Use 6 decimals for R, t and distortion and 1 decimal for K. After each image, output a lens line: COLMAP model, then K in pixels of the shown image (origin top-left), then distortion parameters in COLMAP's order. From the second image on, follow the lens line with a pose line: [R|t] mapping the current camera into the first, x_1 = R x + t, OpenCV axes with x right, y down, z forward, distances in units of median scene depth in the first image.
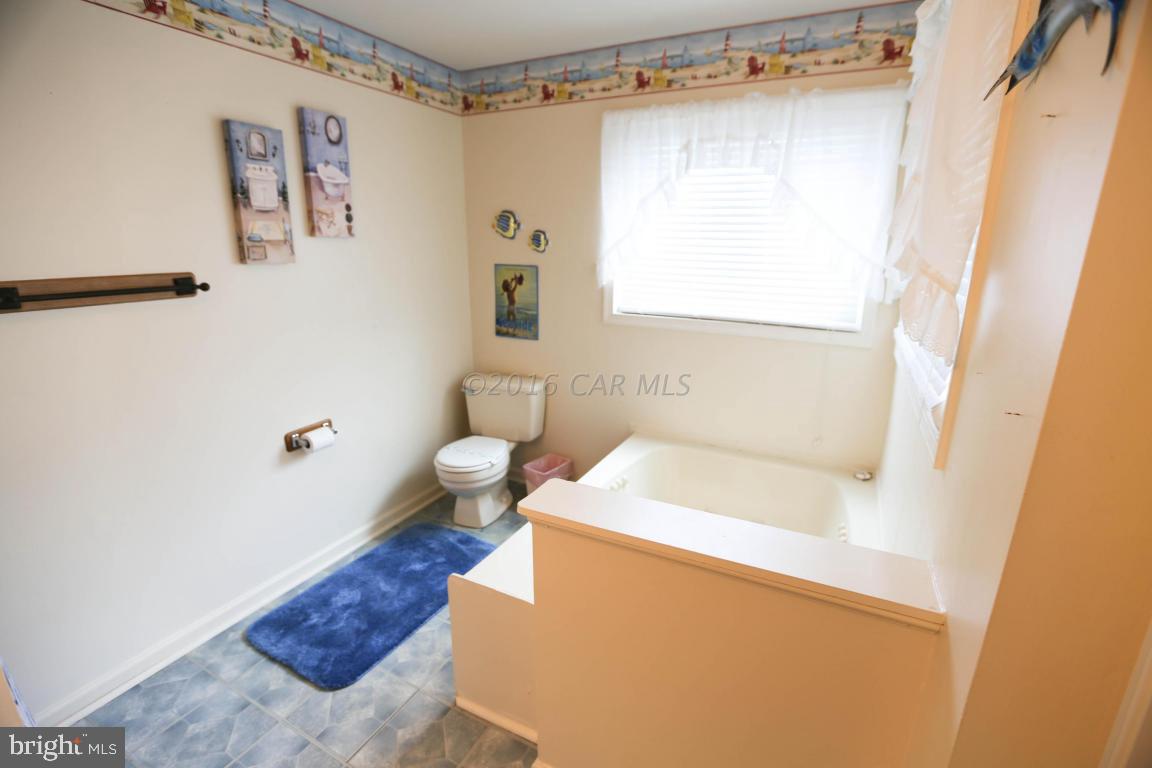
lens RADIAL K [[531.1, 0, 578.3], [0, 531.1, 384.4], [0, 0, 1]] dist [-0.005785, 0.005176]
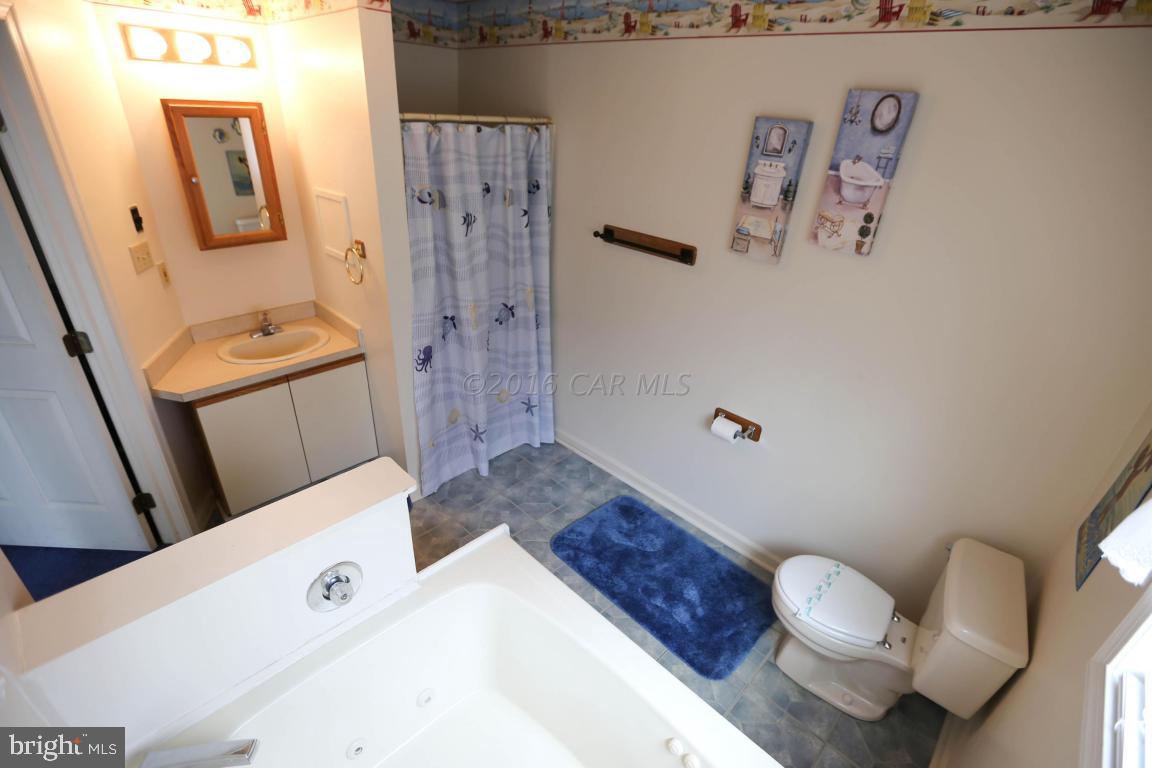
lens RADIAL K [[531.1, 0, 578.1], [0, 531.1, 382.4], [0, 0, 1]] dist [-0.005785, 0.005176]
pose [[-0.279202, 0.432239, -0.857447, 0.476674], [-0.319371, 0.800320, 0.507435, -0.440128], [0.905565, 0.415520, -0.085406, 0.872396]]
